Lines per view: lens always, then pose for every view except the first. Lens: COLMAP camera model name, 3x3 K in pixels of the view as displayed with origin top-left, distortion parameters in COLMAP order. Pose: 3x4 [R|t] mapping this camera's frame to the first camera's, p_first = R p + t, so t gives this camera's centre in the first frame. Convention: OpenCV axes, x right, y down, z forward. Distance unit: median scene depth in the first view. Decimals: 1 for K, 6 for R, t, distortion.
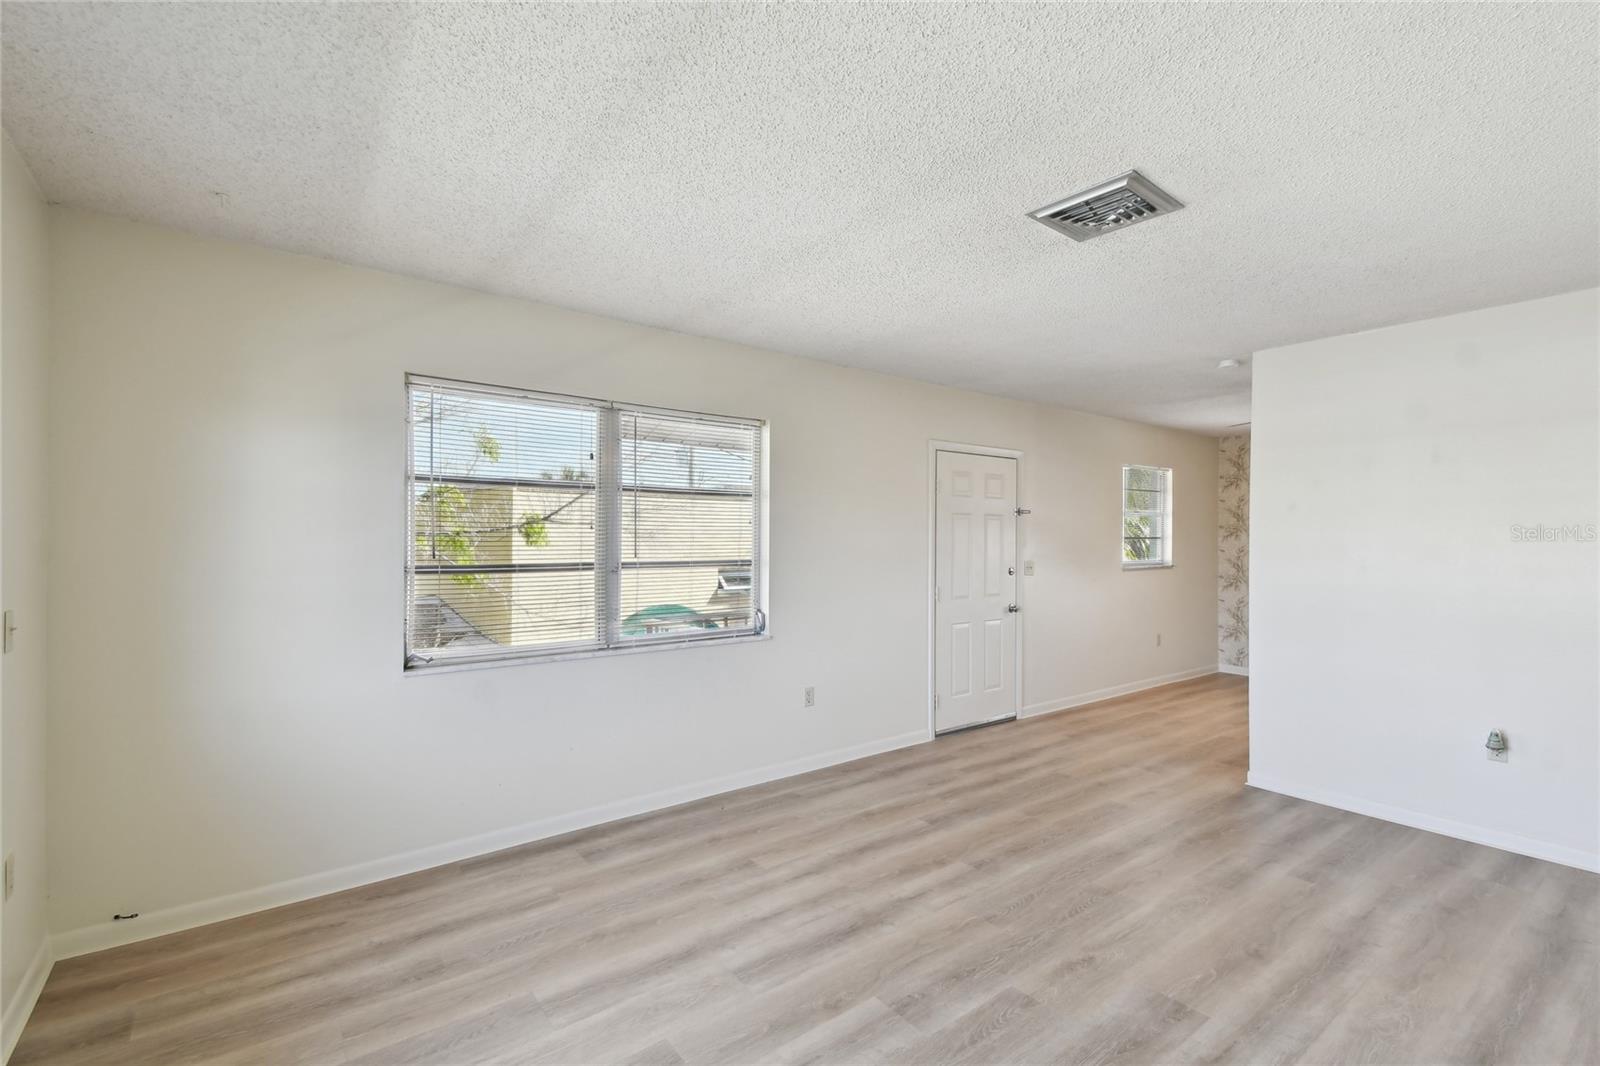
lens RADIAL K [[715.1, 0, 793.7], [0, 715.1, 534.7], [0, 0, 1]] dist [0.038978, -0.023539]
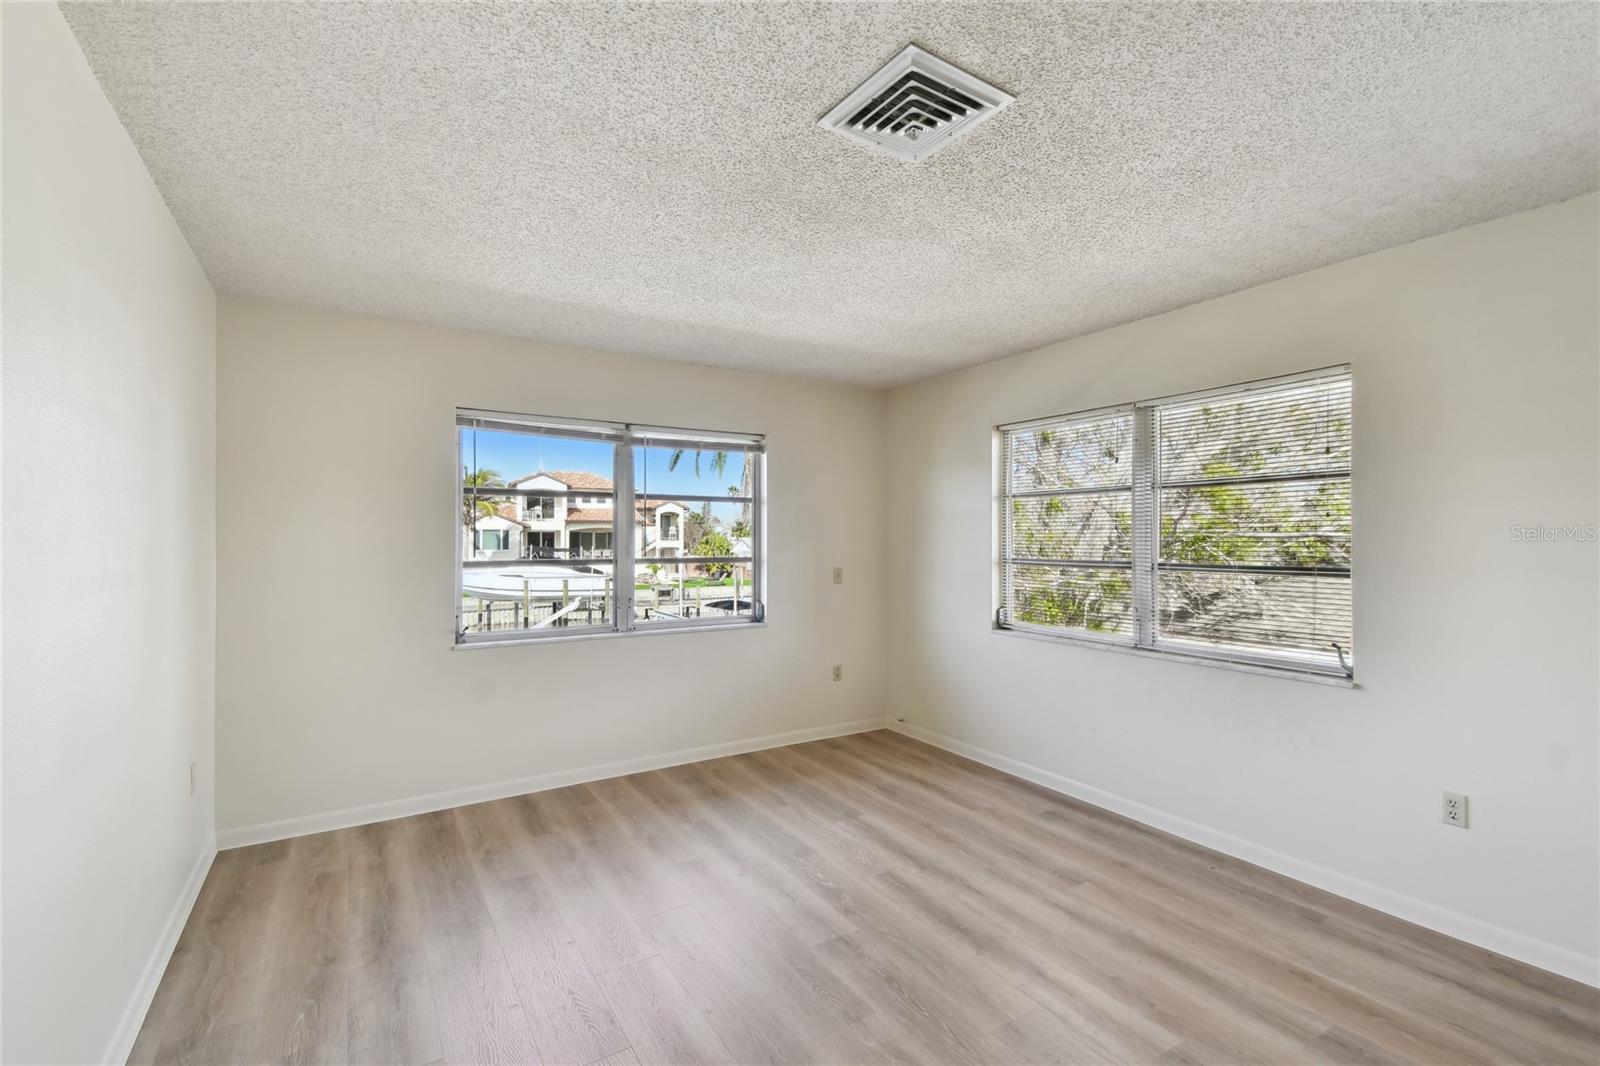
lens RADIAL K [[715.1, 0, 793.7], [0, 715.1, 534.7], [0, 0, 1]] dist [0.038978, -0.023539]
pose [[-0.106480, -0.005265, -0.994301, 0.943215], [0.001088, 0.999985, -0.005412, 0.007855], [0.994314, -0.001658, -0.106472, 0.752465]]
